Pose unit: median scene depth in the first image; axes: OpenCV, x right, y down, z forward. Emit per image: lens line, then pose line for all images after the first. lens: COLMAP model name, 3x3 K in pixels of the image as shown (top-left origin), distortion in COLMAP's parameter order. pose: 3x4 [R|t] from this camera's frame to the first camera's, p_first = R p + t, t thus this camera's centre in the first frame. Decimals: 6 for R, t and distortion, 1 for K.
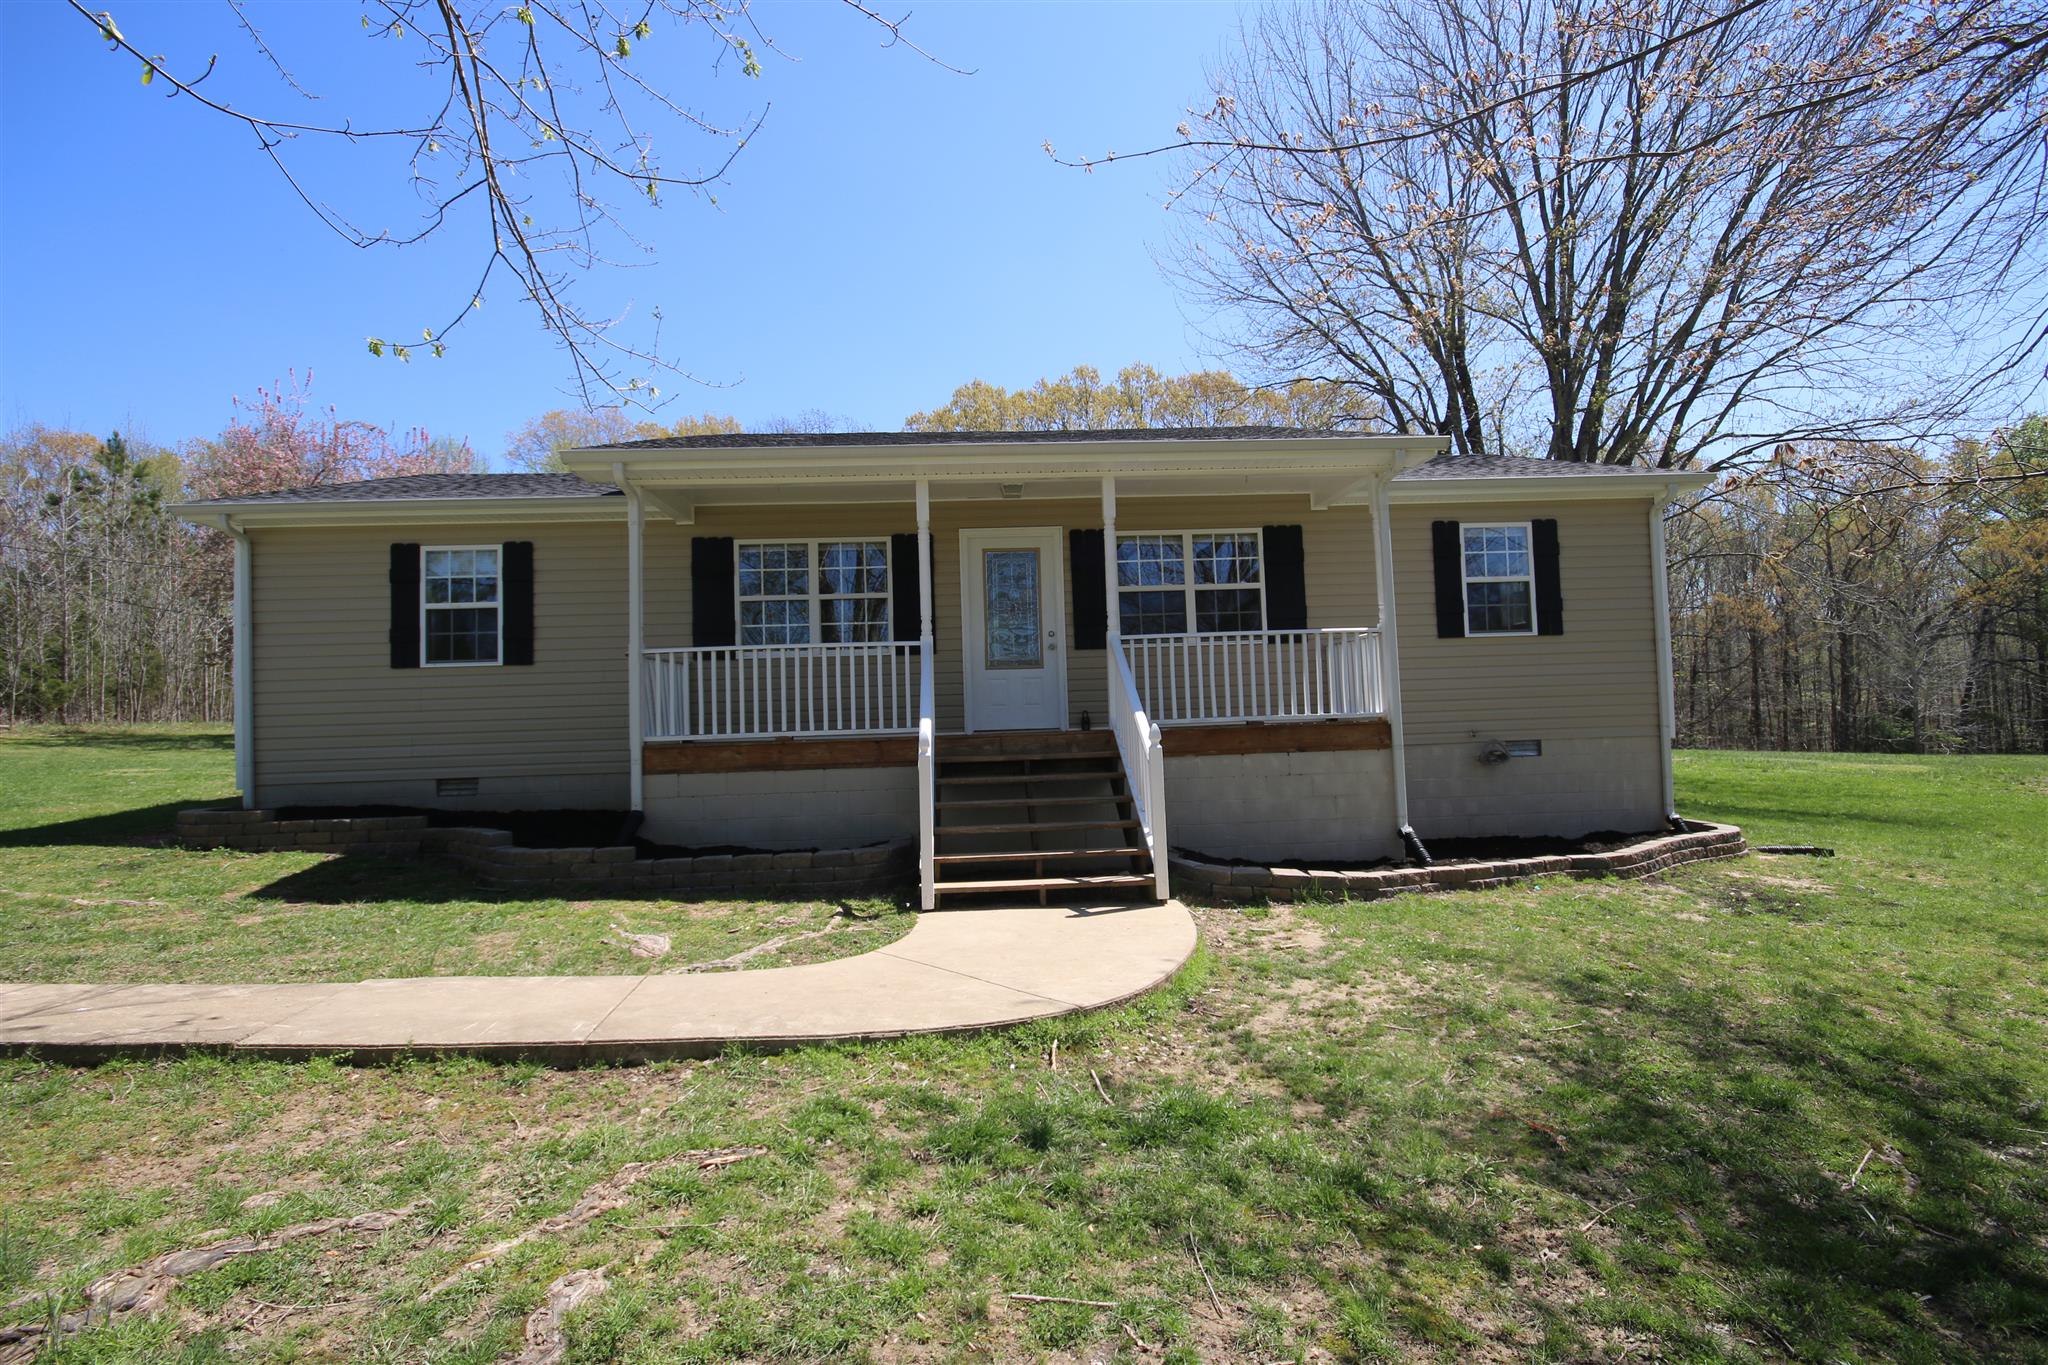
lens RADIAL K [[2378.7, 0, 1021.5], [0, 2378.7, 684.0], [0, 0, 1]] dist [0.035262, 0.000000]
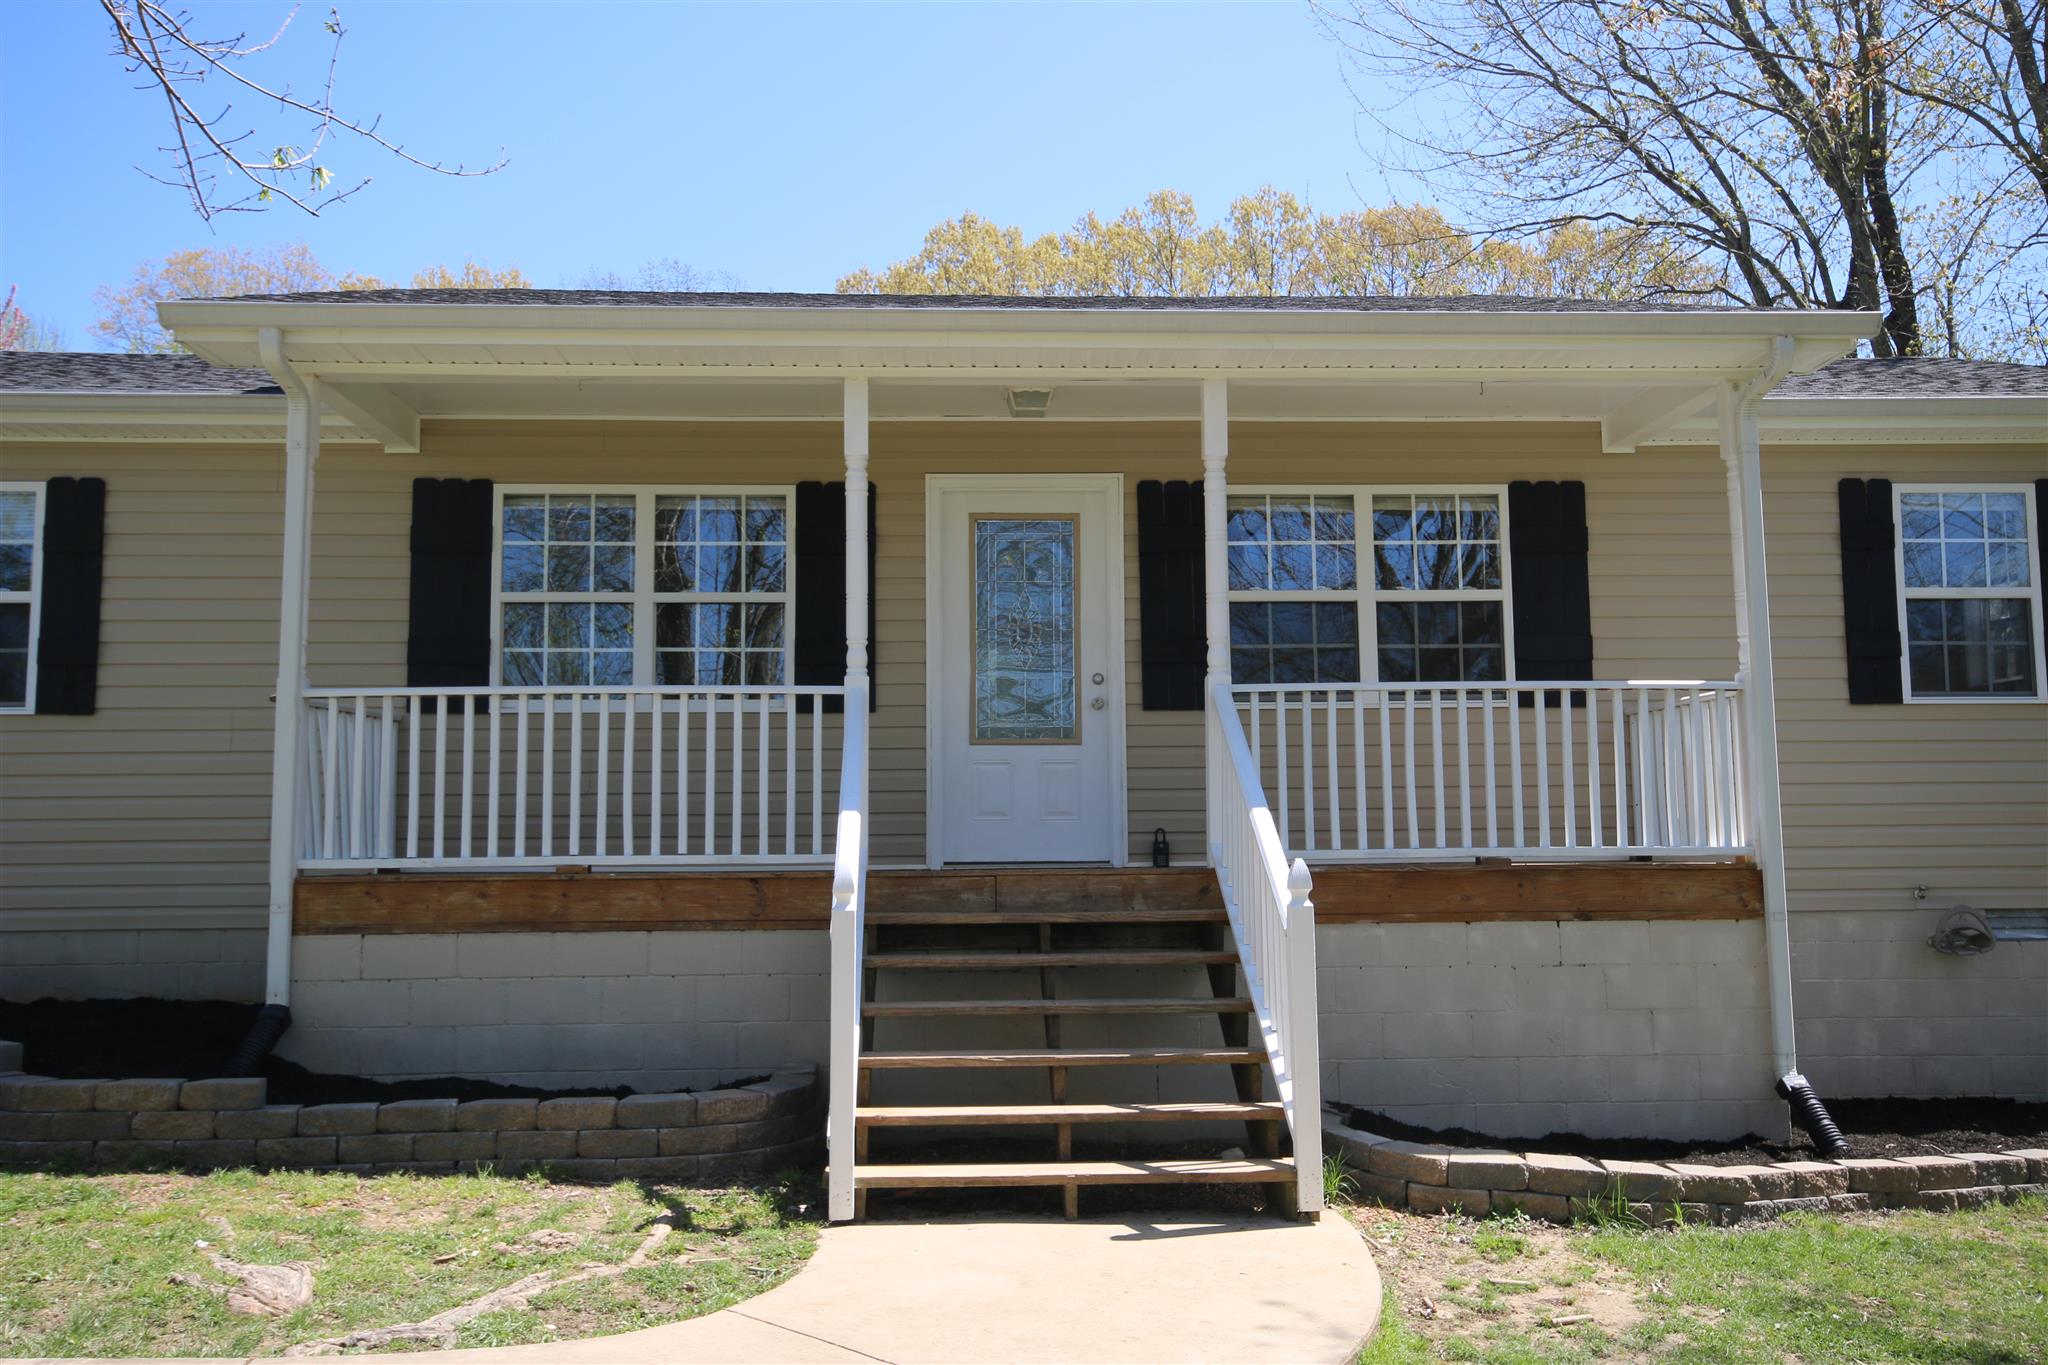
lens RADIAL K [[2378.7, 0, 1023.9], [0, 2378.7, 687.7], [0, 0, 1]] dist [0.035262, 0.000000]
pose [[0.999703, 0.023656, -0.005900, -0.000577], [-0.023856, 0.999048, -0.036519, 0.000234], [0.005031, 0.036649, 0.999316, 0.484494]]
